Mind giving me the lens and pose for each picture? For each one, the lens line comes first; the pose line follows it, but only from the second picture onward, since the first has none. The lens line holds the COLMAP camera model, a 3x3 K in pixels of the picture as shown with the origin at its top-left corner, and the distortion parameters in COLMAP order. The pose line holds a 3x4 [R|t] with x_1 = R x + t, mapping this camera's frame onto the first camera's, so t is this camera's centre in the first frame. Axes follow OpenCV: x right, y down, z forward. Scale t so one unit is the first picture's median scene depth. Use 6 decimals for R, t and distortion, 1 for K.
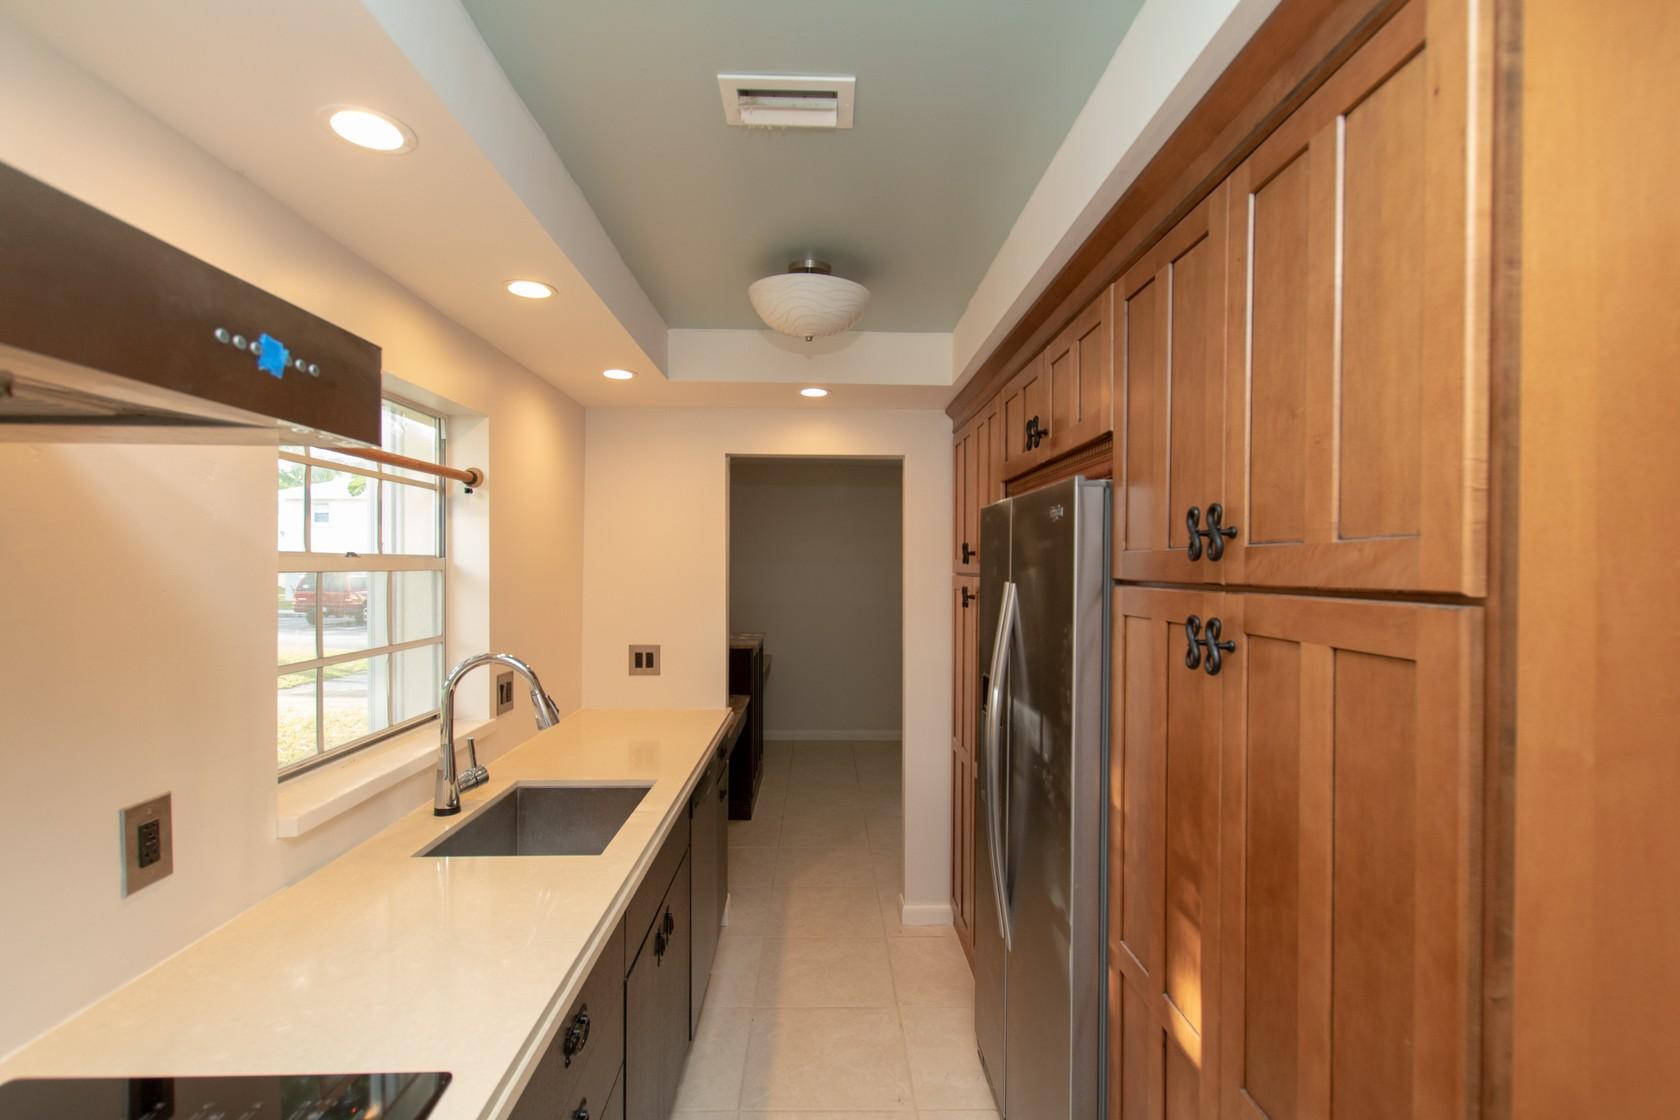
lens RADIAL K [[763.2, 0, 838.3], [0, 763.2, 574.5], [0, 0, 1]] dist [0.009507, -0.004685]
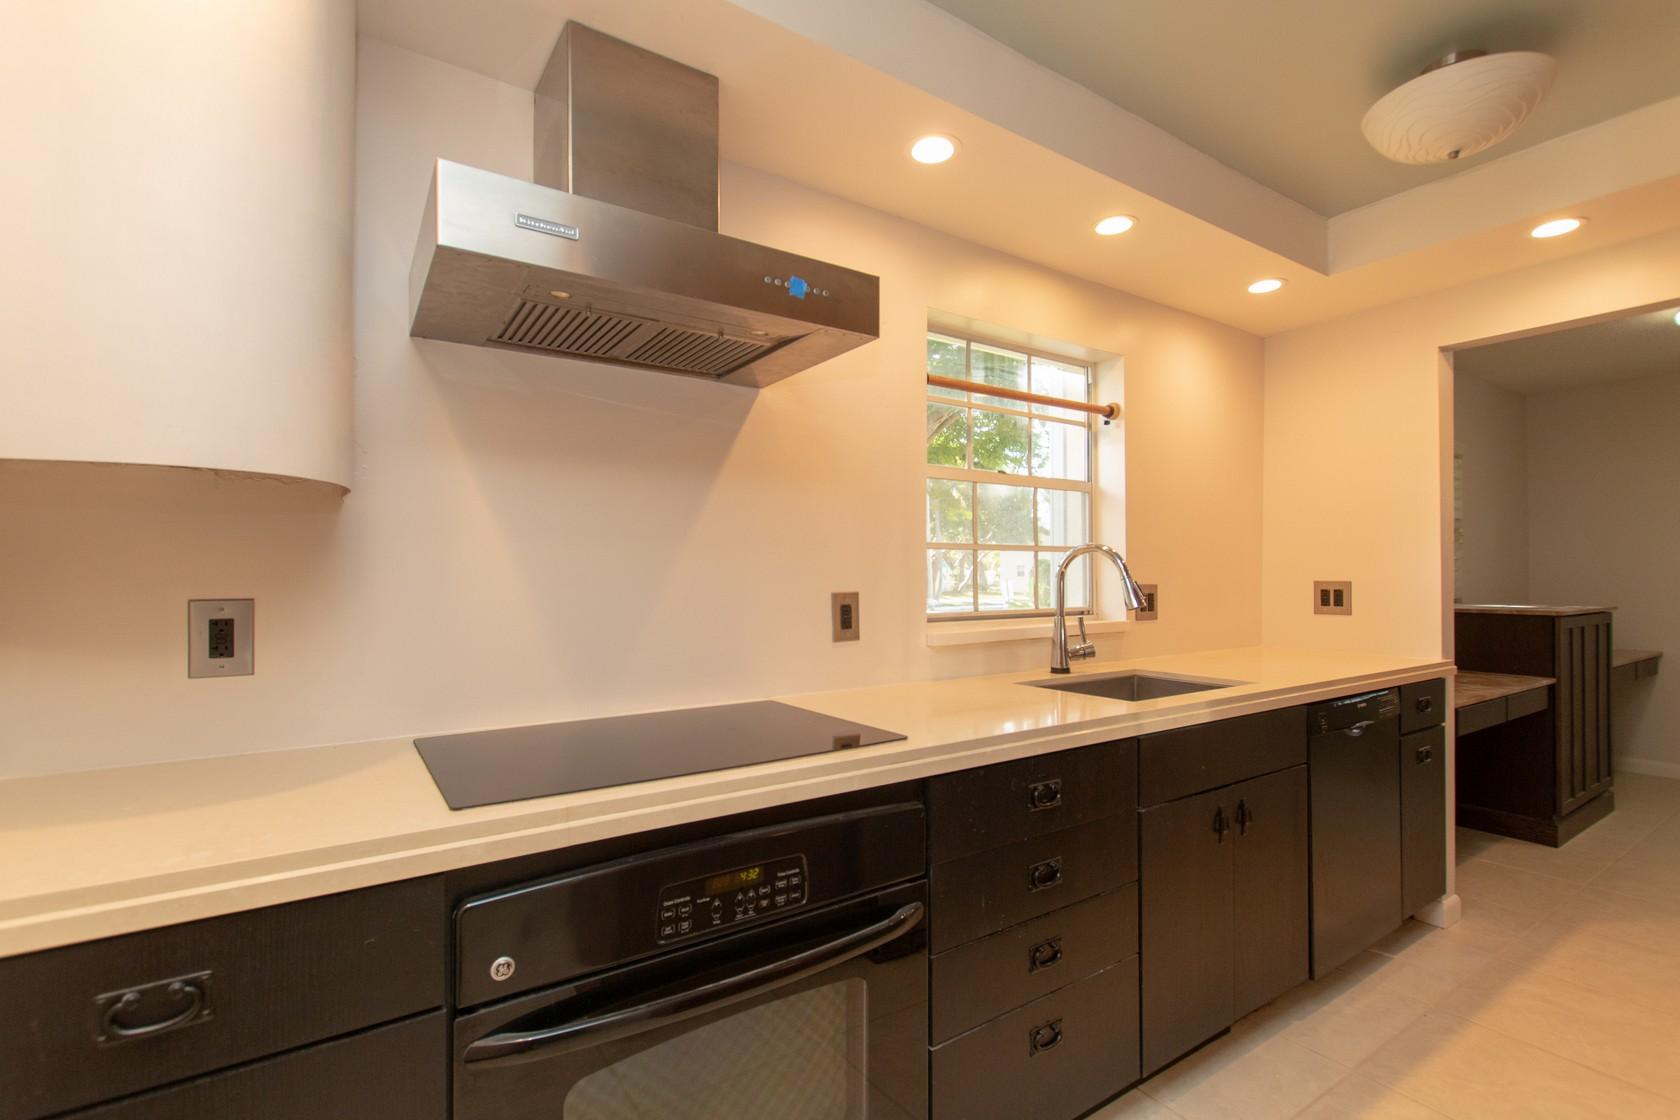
lens RADIAL K [[763.2, 0, 839.2], [0, 763.2, 573.1], [0, 0, 1]] dist [0.009507, -0.004685]
pose [[0.540564, -0.006377, -0.841278, 0.322098], [-0.004272, 0.999938, -0.010325, 0.157161], [0.841292, 0.009175, 0.540503, 0.028570]]
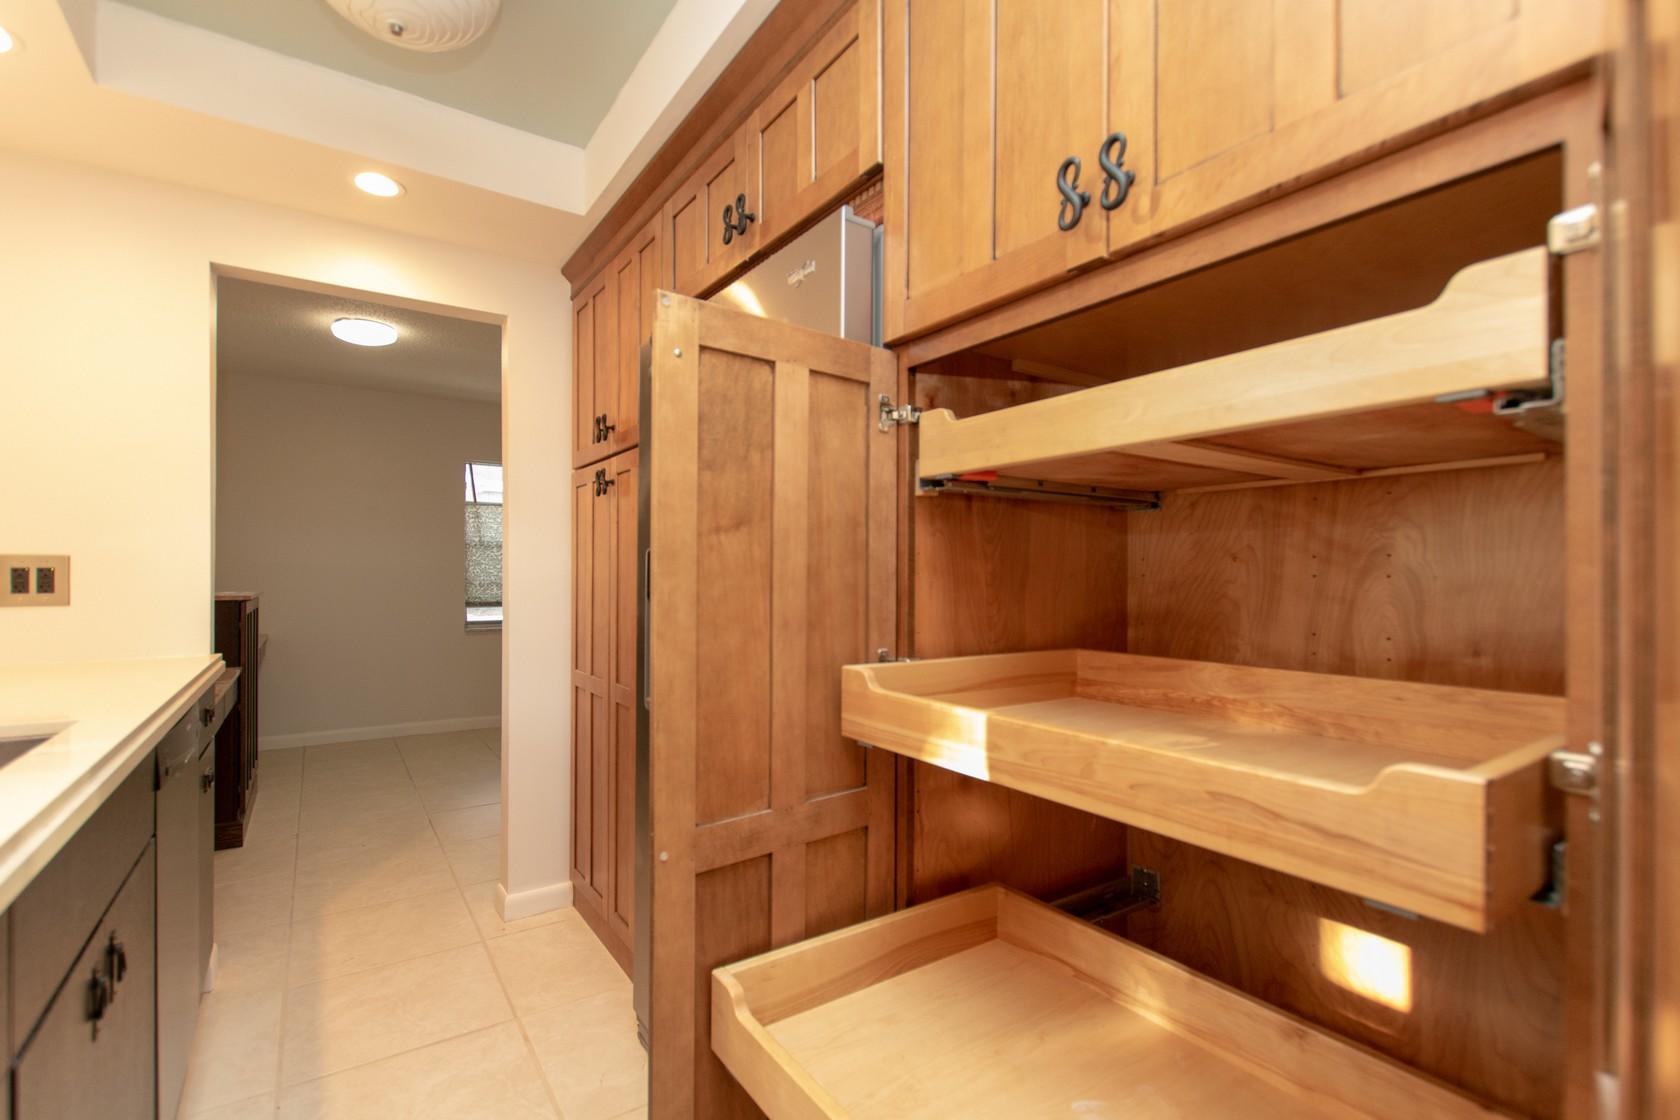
lens RADIAL K [[763.2, 0, 842.9], [0, 763.2, 569.3], [0, 0, 1]] dist [0.009507, -0.004685]
pose [[0.838476, -0.000480, 0.544938, -0.085892], [0.006763, 0.999932, -0.009525, 0.187405], [-0.544896, 0.011672, 0.838422, 0.265413]]
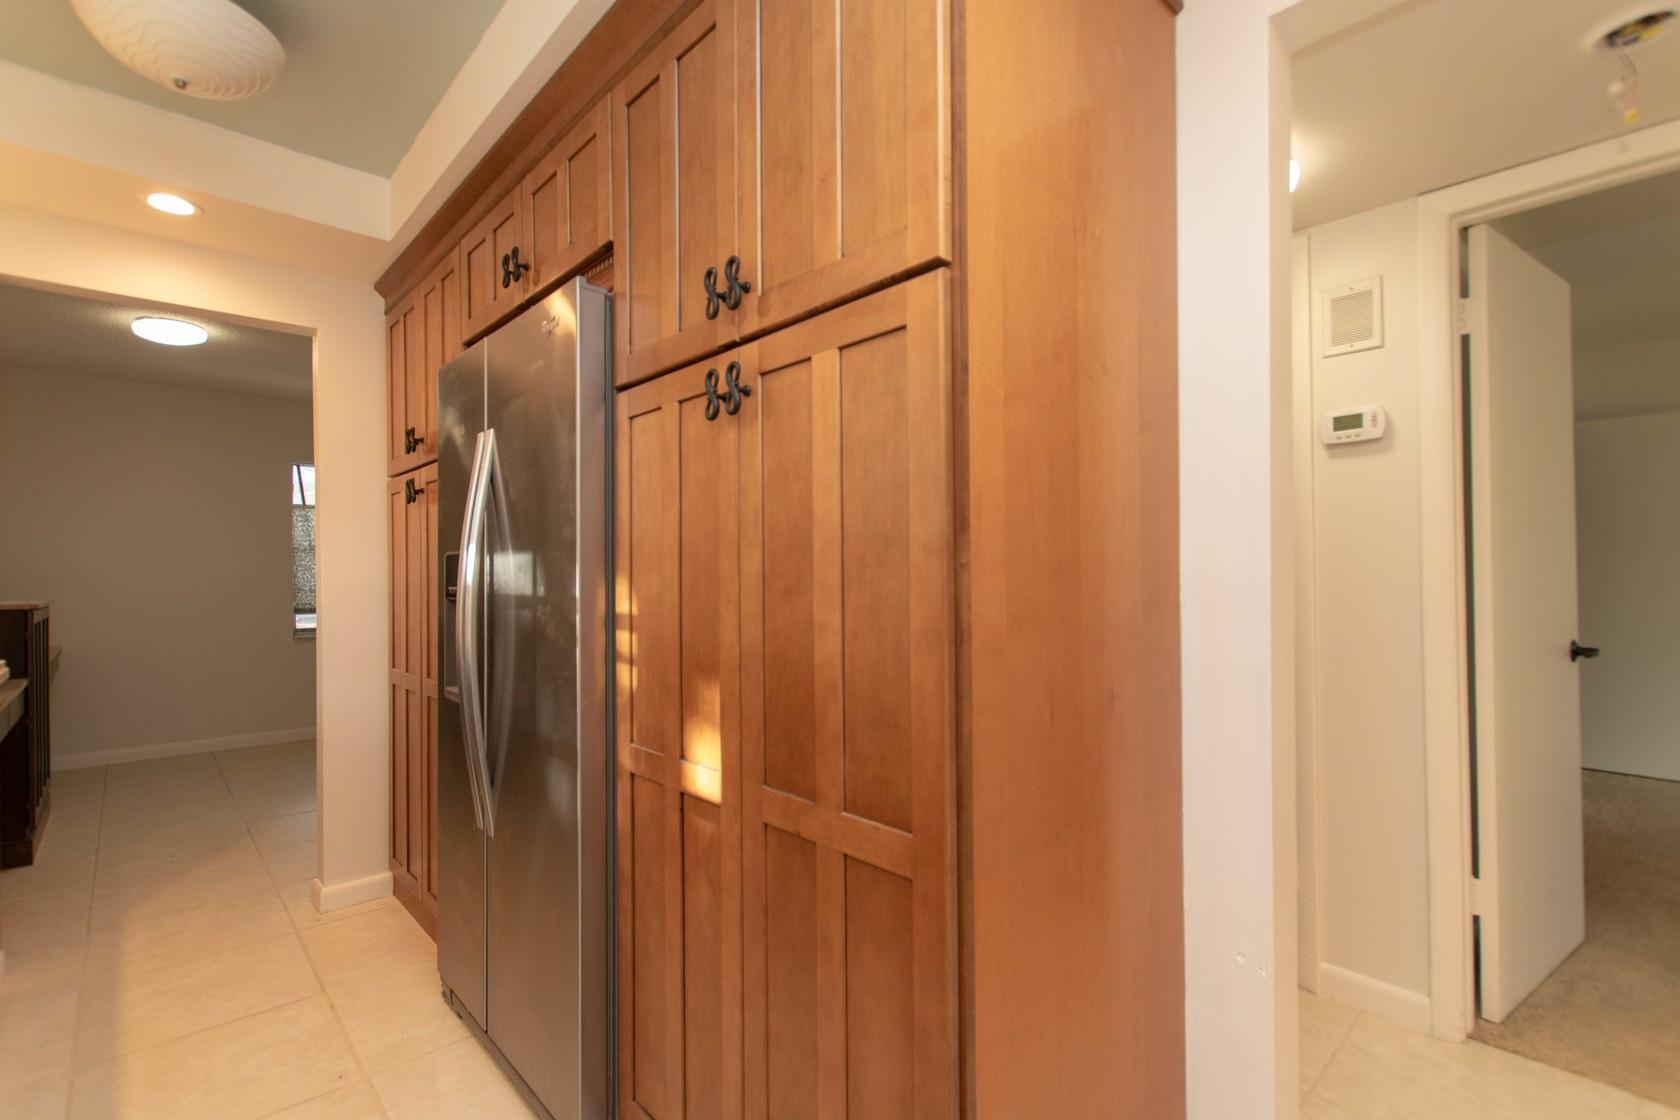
lens RADIAL K [[763.2, 0, 839.3], [0, 763.2, 571.1], [0, 0, 1]] dist [0.009507, -0.004685]
pose [[0.749787, -0.008700, 0.661622, -0.062345], [0.018134, 0.999808, -0.007404, 0.193397], [-0.661430, 0.017549, 0.749801, 0.048714]]
